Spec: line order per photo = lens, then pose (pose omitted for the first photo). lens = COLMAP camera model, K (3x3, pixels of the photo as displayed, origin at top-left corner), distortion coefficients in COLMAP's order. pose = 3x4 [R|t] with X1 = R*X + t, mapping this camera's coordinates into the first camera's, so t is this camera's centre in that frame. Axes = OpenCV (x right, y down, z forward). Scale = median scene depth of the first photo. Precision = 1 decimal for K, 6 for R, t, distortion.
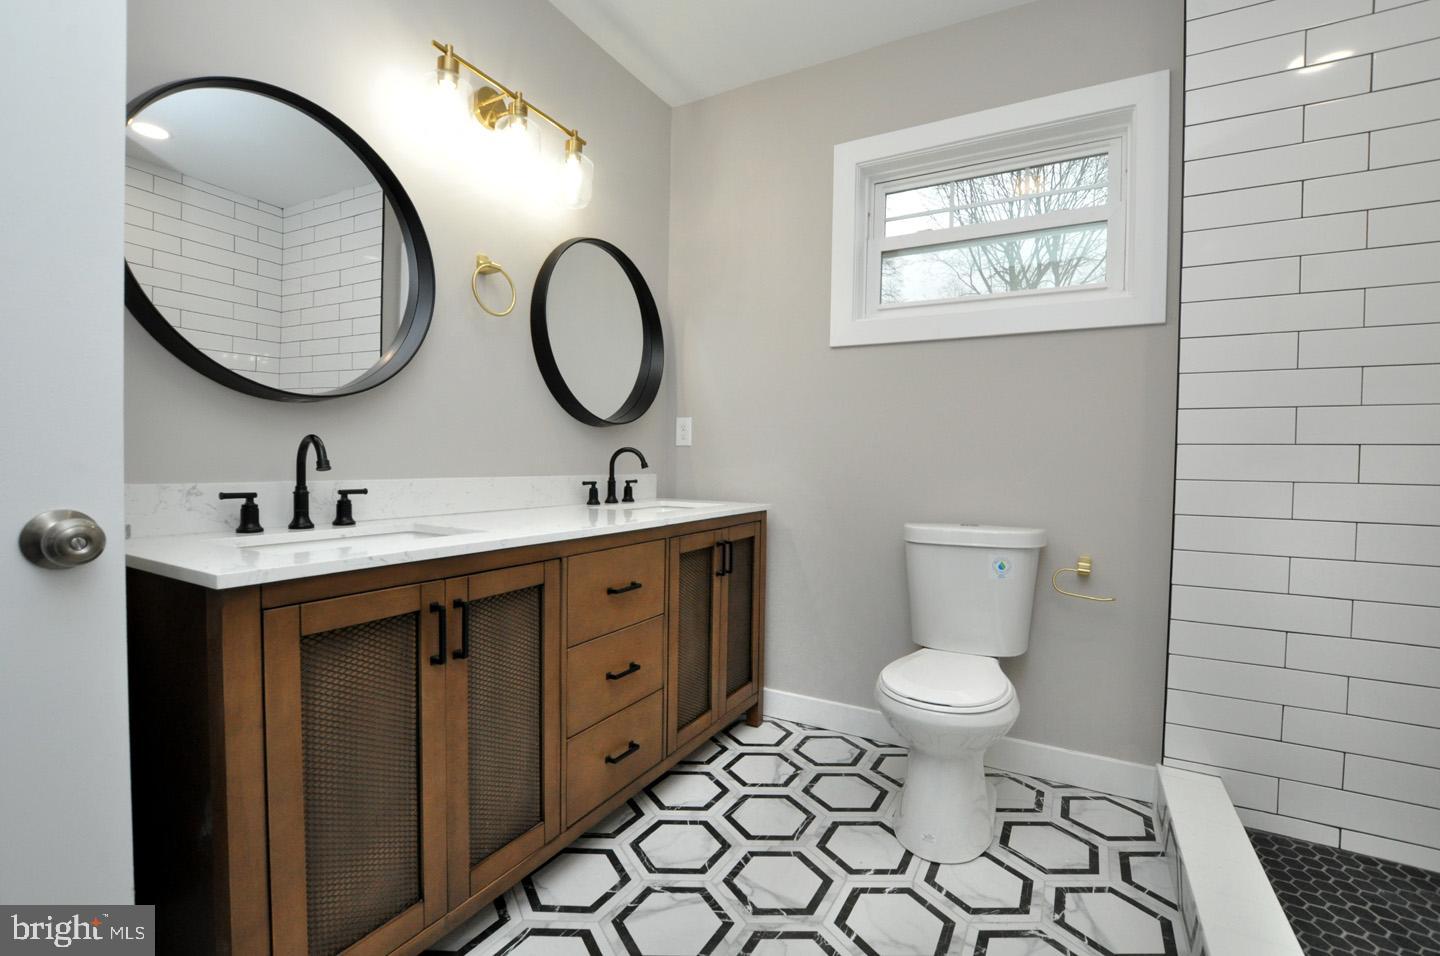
lens RADIAL K [[631.5, 0, 724.2], [0, 631.5, 479.8], [0, 0, 1]] dist [-0.033202, 0.004966]
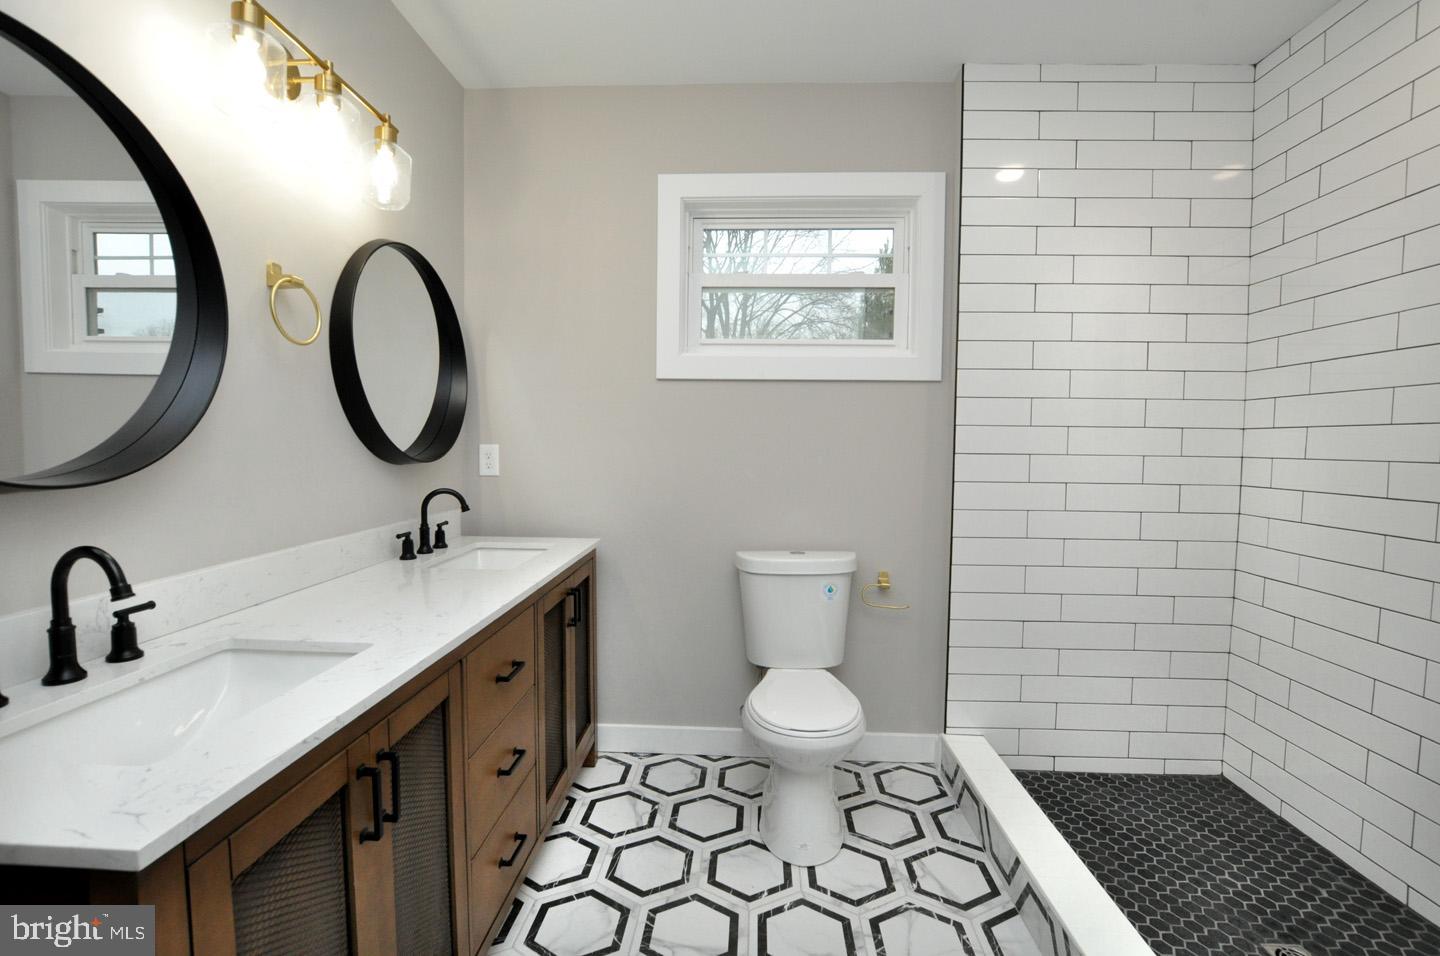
lens RADIAL K [[631.5, 0, 724.2], [0, 631.5, 479.8], [0, 0, 1]] dist [-0.033202, 0.004966]
pose [[0.895824, -0.034398, 0.443076, -0.242022], [0.018342, 0.999012, 0.040472, -0.116582], [-0.444031, -0.028129, 0.895570, 0.066611]]
